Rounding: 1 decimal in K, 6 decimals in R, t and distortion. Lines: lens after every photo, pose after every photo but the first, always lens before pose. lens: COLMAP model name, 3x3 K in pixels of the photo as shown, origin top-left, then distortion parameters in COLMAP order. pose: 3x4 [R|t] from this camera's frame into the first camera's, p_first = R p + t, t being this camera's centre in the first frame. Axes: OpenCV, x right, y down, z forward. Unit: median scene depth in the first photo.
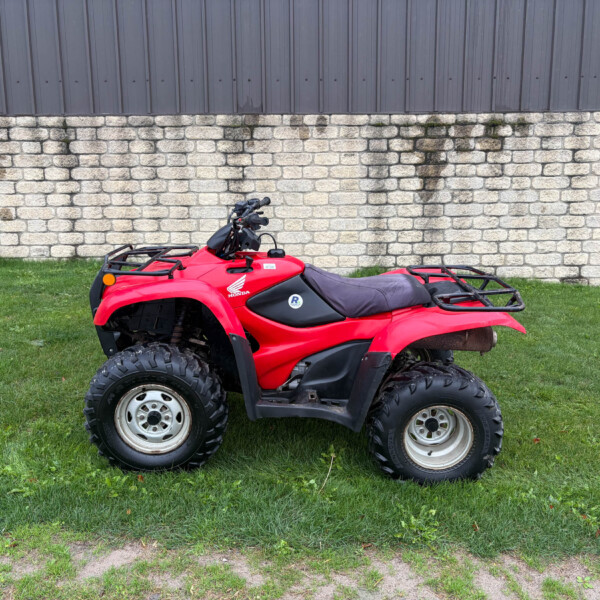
lens RADIAL K [[607.4, 0, 302.1], [0, 607.4, 297.8], [0, 0, 1]] dist [-0.002070, 0.000000]
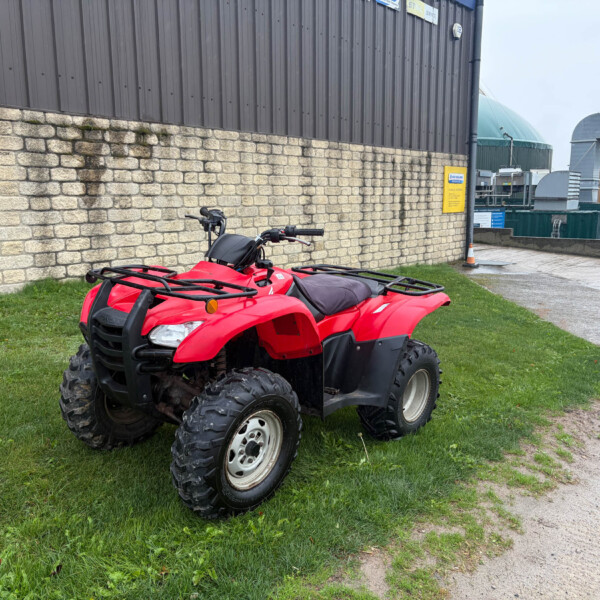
lens RADIAL K [[607.4, 0, 302.3], [0, 607.4, 303.2], [0, 0, 1]] dist [-0.002070, 0.000000]
pose [[0.649622, -0.122676, 0.750294, -0.321976], [0.117584, 0.991233, 0.060263, -0.025691], [-0.751109, 0.049074, 0.658351, 0.119847]]
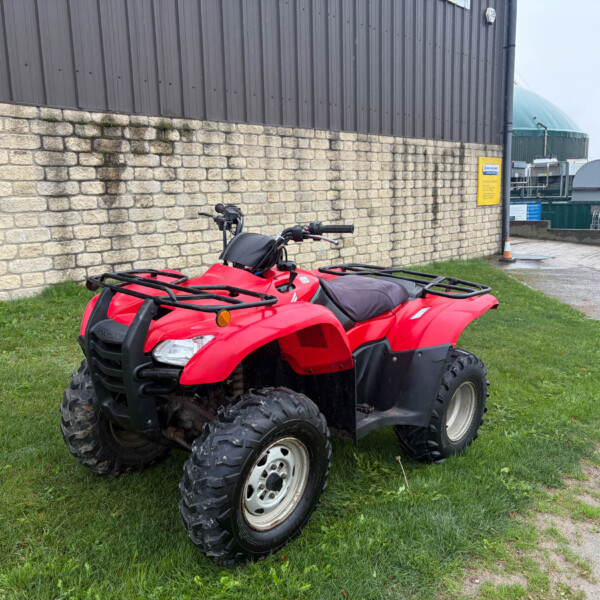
lens RADIAL K [[607.4, 0, 302.0], [0, 607.4, 299.3], [0, 0, 1]] dist [-0.002070, 0.000000]
pose [[0.684783, -0.130381, 0.716989, -0.283279], [0.132419, 0.989748, 0.053511, -0.028830], [-0.716615, 0.058300, 0.695028, 0.151239]]
